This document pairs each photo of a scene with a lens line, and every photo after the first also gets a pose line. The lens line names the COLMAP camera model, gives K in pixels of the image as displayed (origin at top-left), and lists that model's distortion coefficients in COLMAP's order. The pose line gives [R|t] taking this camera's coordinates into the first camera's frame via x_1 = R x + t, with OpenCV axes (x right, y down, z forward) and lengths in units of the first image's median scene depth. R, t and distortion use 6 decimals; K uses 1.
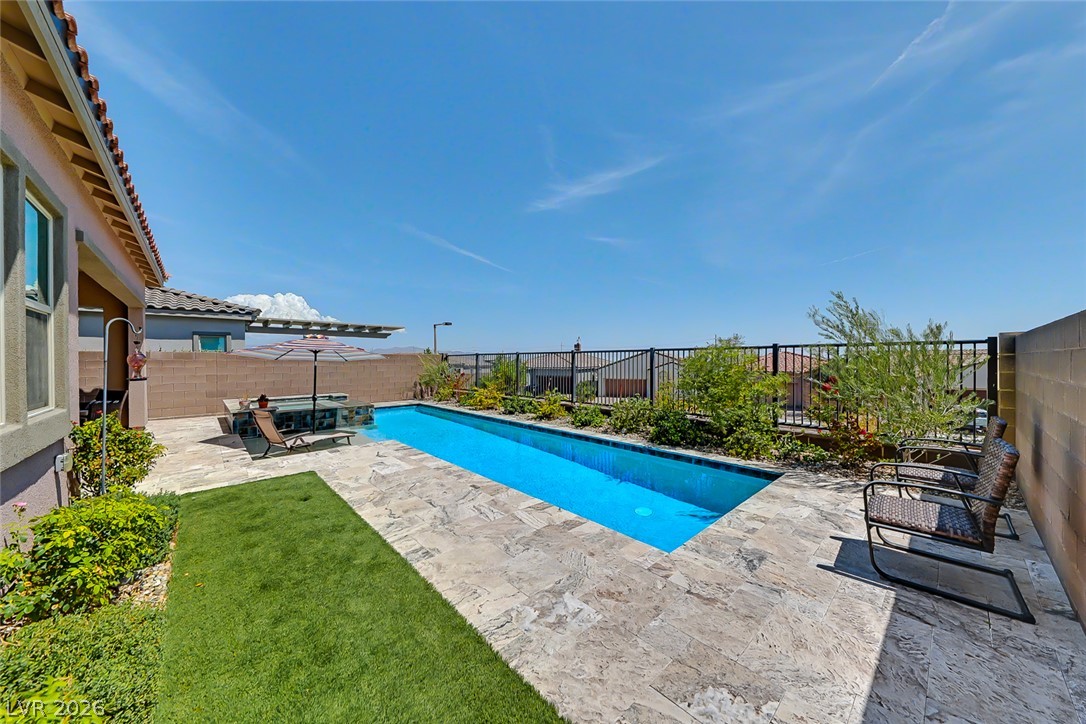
lens RADIAL K [[374.6, 0, 534.8], [0, 374.6, 364.4], [0, 0, 1]] dist [0.013651, -0.004115]
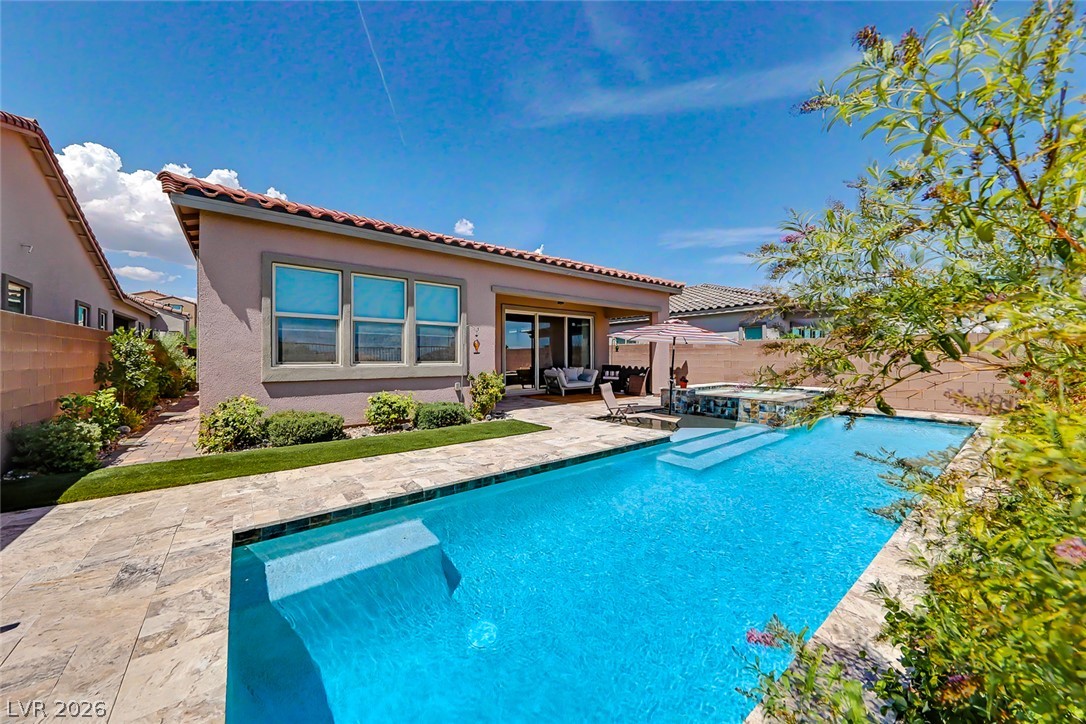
lens RADIAL K [[374.6, 0, 537.3], [0, 374.6, 357.8], [0, 0, 1]] dist [0.013651, -0.004115]
pose [[-0.064324, 0.011985, -0.997857, 1.077358], [-0.009281, 0.999877, 0.012608, 0.034869], [0.997886, 0.010072, -0.064205, 1.559477]]
